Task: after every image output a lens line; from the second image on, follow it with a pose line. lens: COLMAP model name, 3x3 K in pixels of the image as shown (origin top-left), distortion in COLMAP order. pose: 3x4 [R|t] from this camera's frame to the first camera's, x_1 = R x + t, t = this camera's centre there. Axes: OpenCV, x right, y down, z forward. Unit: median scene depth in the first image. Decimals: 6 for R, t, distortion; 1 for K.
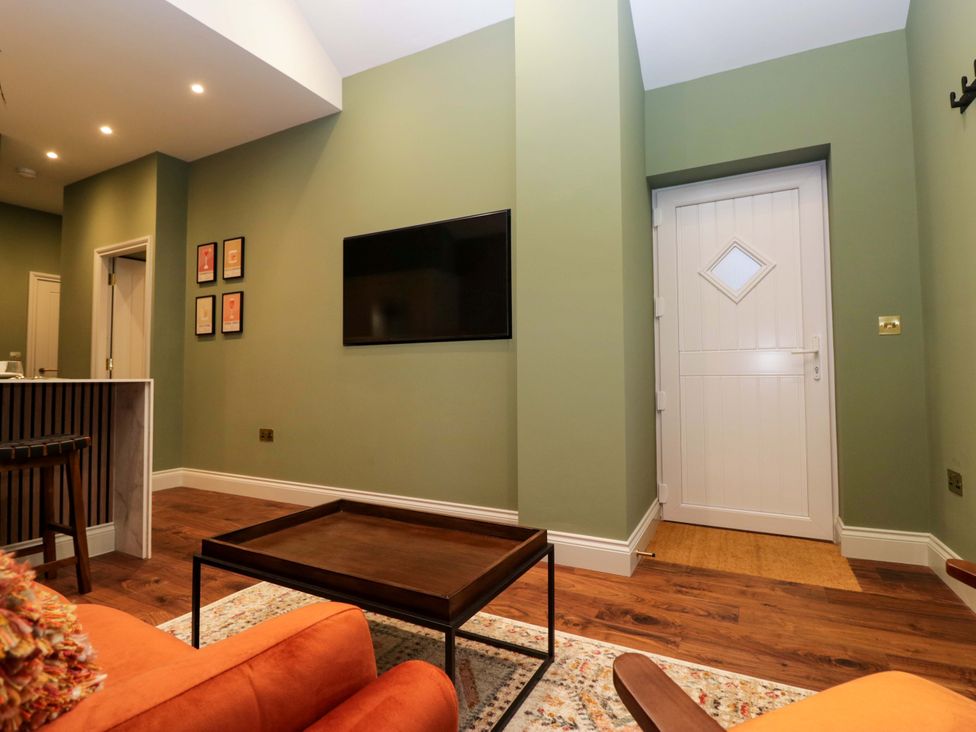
lens RADIAL K [[509.0, 0, 491.0], [0, 509.0, 354.9], [0, 0, 1]] dist [-0.015679, -0.001495]
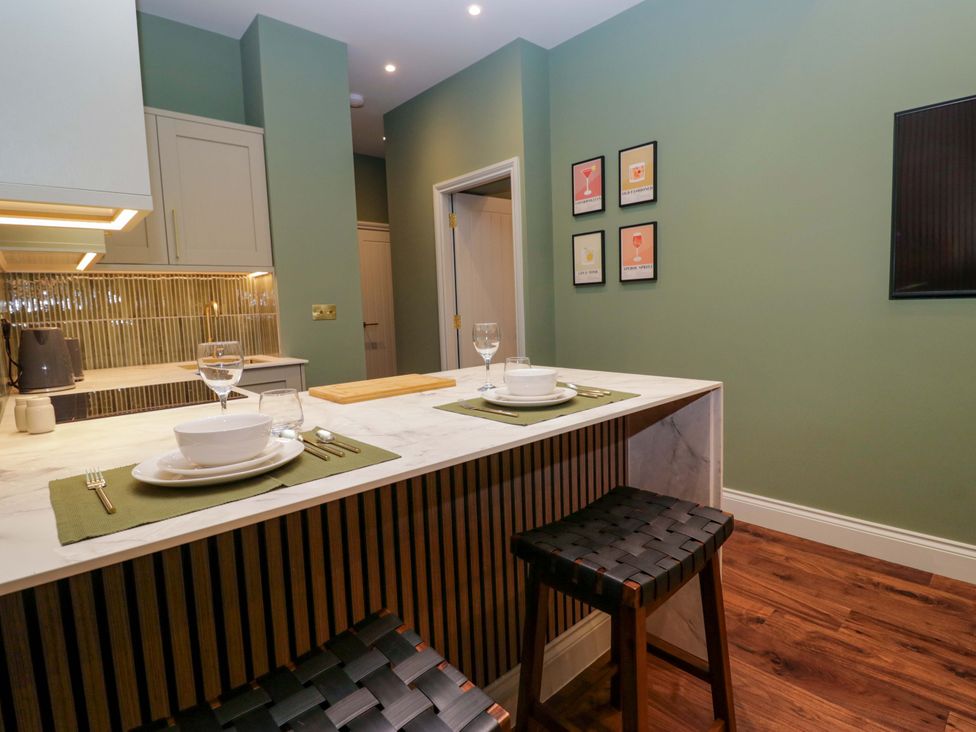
lens RADIAL K [[509.0, 0, 491.0], [0, 509.0, 354.9], [0, 0, 1]] dist [-0.015679, -0.001495]
pose [[0.942250, 0.002687, -0.334899, -0.452437], [0.045380, 0.989721, 0.135619, -0.045569], [0.331821, -0.142985, 0.932443, 0.227236]]
